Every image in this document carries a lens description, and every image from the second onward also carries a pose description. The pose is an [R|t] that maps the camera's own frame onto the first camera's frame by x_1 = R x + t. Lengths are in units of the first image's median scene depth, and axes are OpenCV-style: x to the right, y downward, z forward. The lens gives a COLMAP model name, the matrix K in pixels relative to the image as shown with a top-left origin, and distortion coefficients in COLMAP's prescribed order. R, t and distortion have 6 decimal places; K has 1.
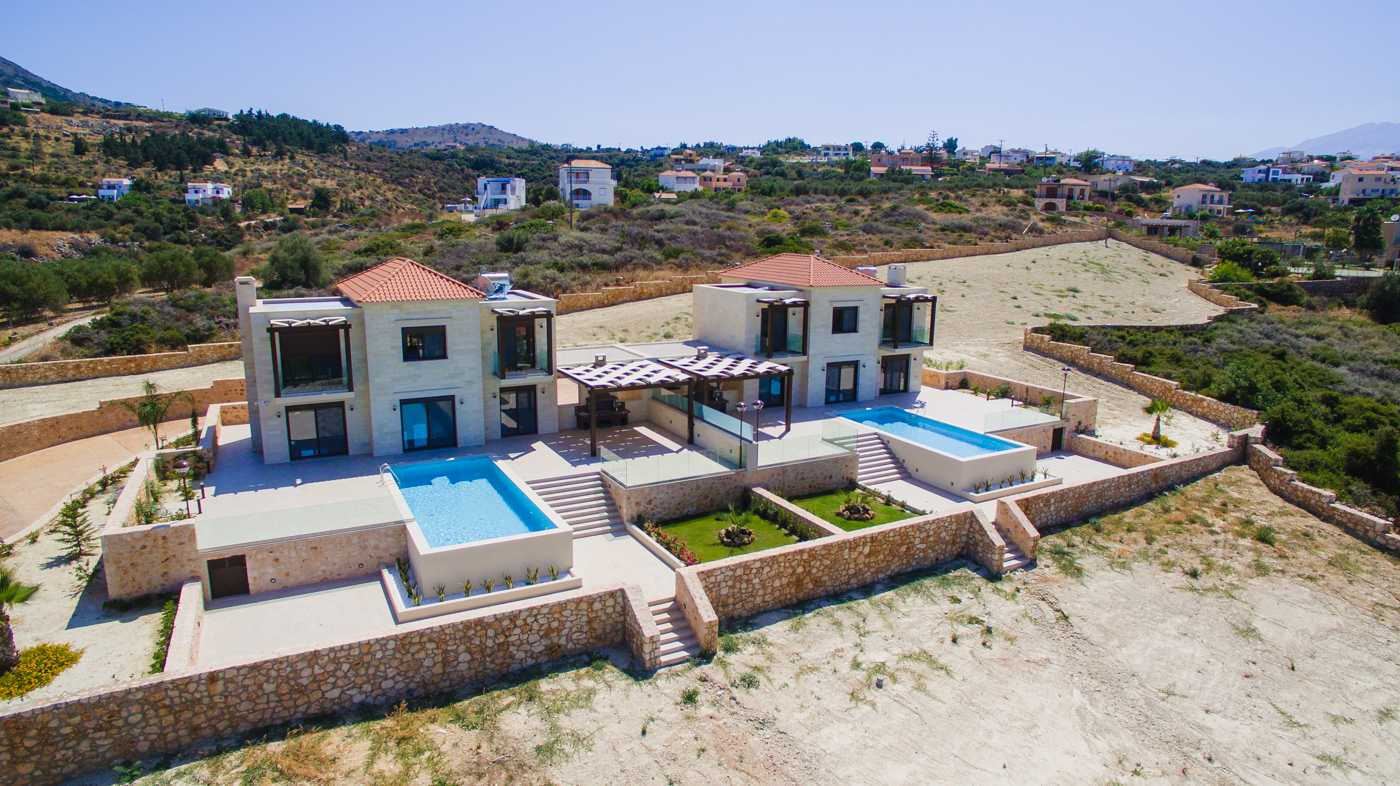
lens RADIAL K [[813.5, 0, 698.3], [0, 813.5, 393.2], [0, 0, 1]] dist [-0.125242, 0.089458]
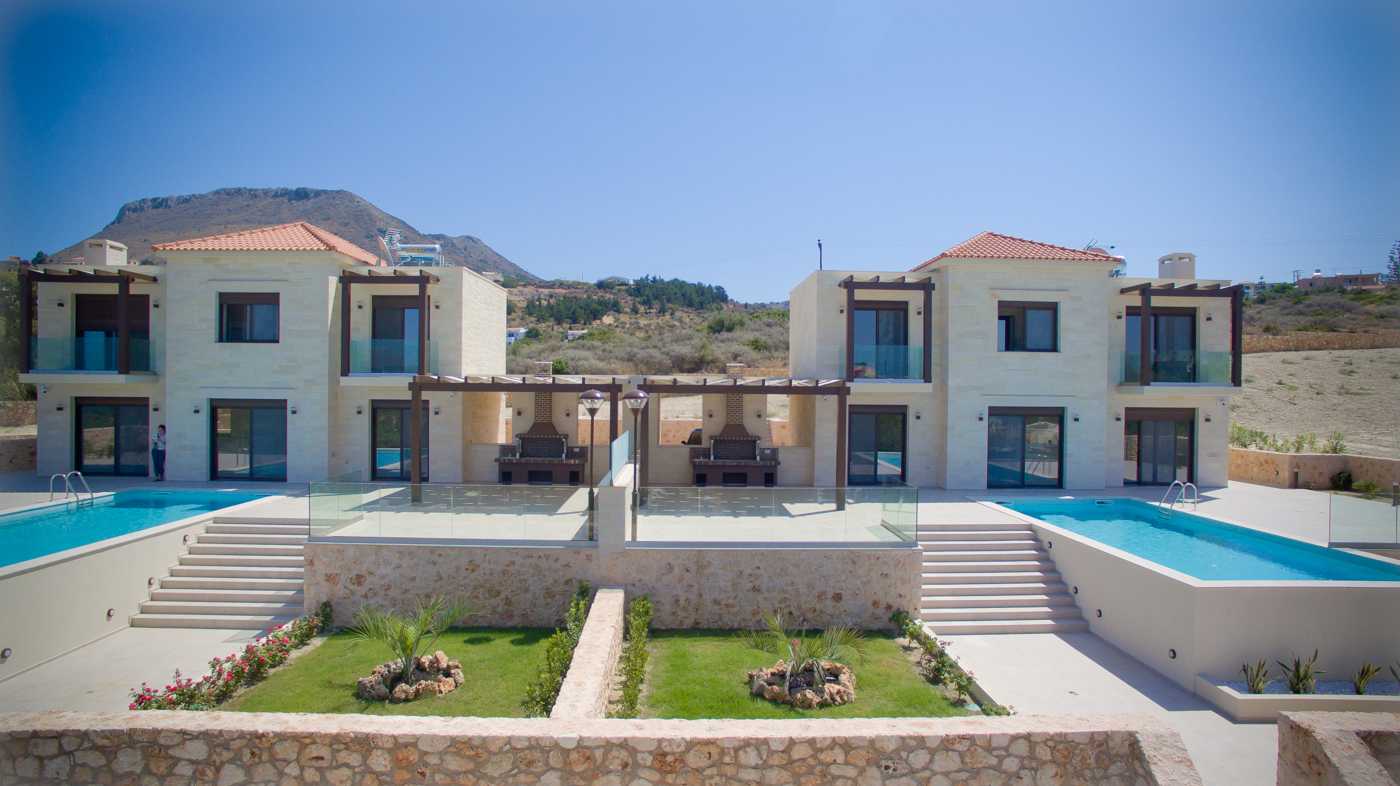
lens RADIAL K [[813.5, 0, 698.3], [0, 813.5, 393.2], [0, 0, 1]] dist [-0.125242, 0.089458]
pose [[0.888887, -0.001111, -0.458126, 0.301746], [-0.092521, 0.978956, -0.181890, 0.086625], [0.448687, 0.204066, 0.870079, 0.614932]]
